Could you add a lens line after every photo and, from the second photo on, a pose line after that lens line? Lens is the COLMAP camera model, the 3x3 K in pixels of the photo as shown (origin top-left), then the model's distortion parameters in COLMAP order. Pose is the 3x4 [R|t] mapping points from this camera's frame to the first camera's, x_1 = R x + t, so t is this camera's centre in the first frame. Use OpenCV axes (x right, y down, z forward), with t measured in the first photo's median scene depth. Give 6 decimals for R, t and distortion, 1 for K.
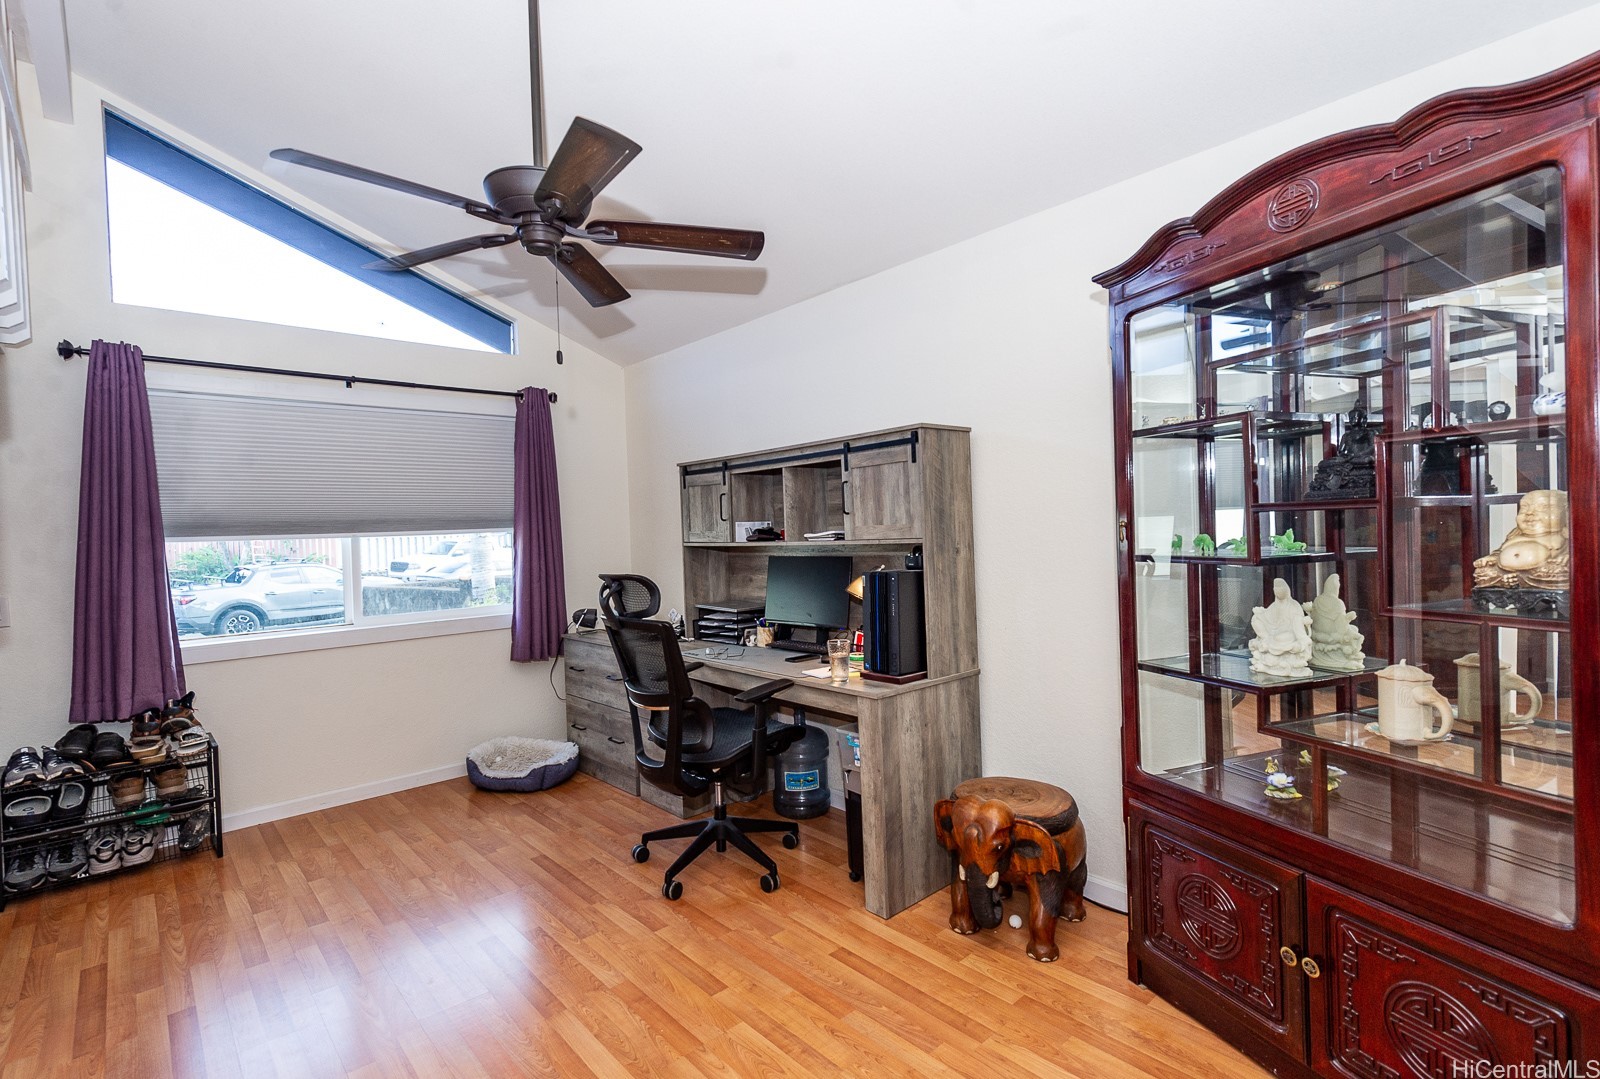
lens RADIAL K [[742.2, 0, 798.2], [0, 742.2, 537.5], [0, 0, 1]] dist [-0.000863, -0.002316]
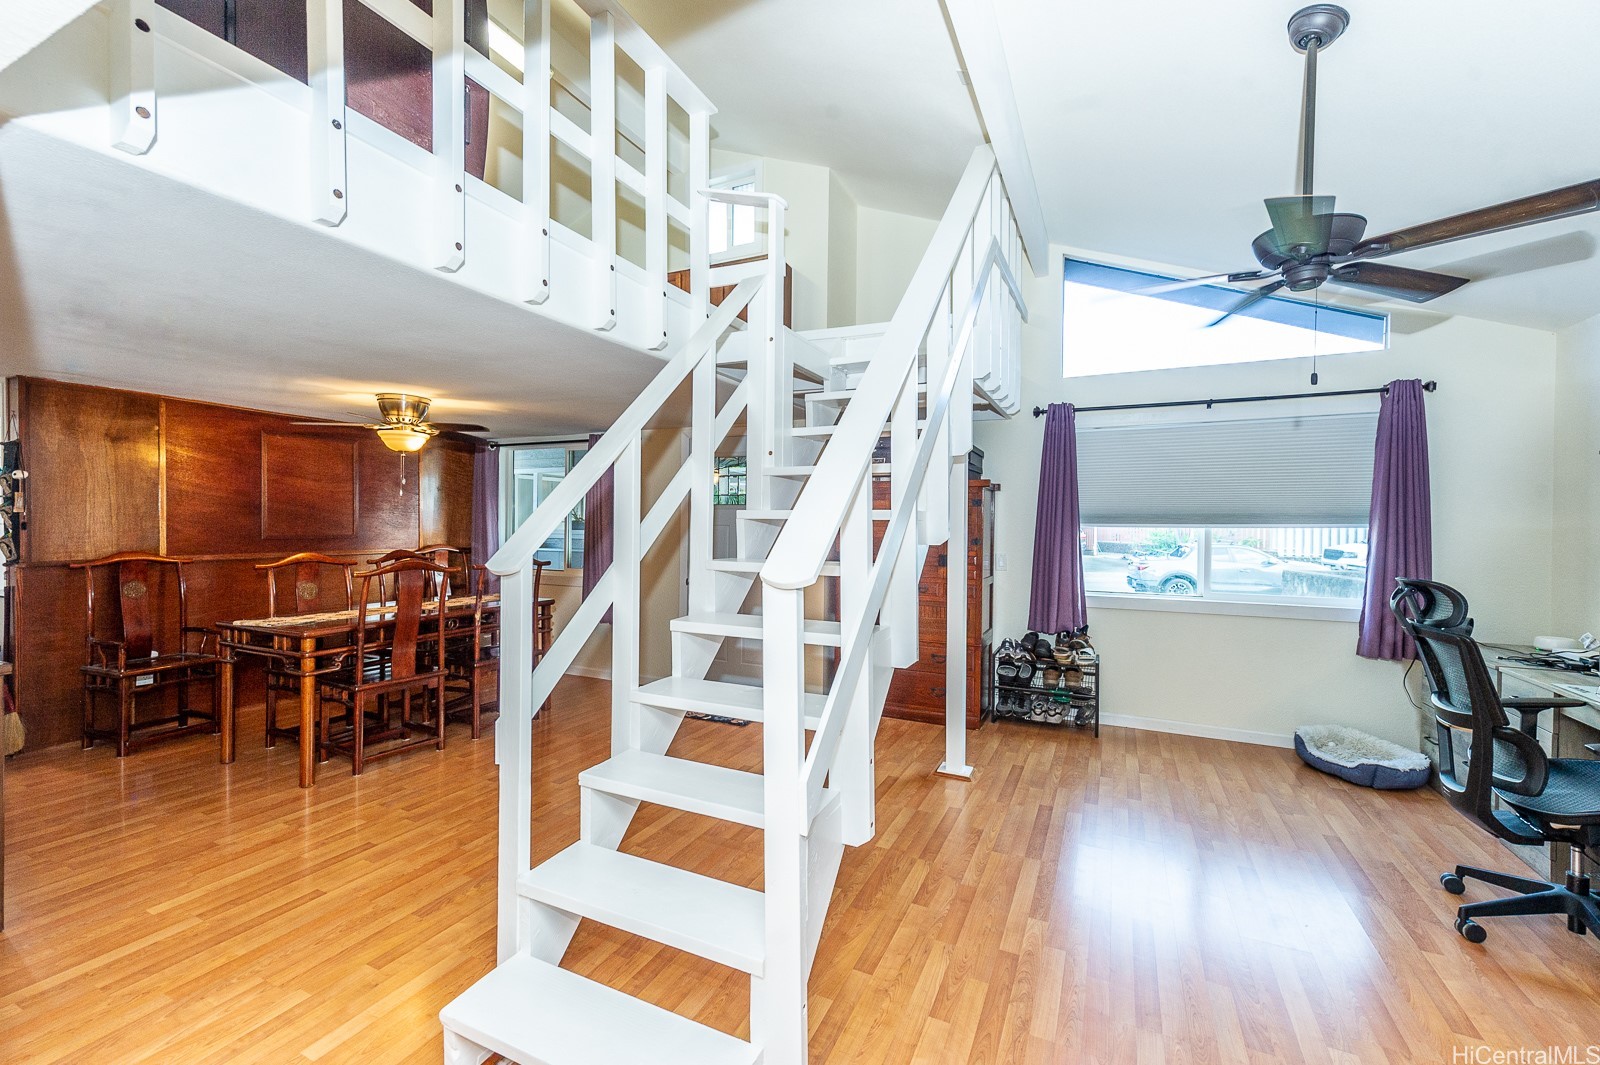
lens RADIAL K [[645.1, 0, 802.6], [0, 645.1, 526.5], [0, 0, 1]] dist [-0.004059, -0.001475]
pose [[0.374887, 0.037479, -0.926313, 0.191273], [-0.031568, 0.999119, 0.027649, -0.013634], [0.926533, 0.018876, 0.375739, -0.053117]]
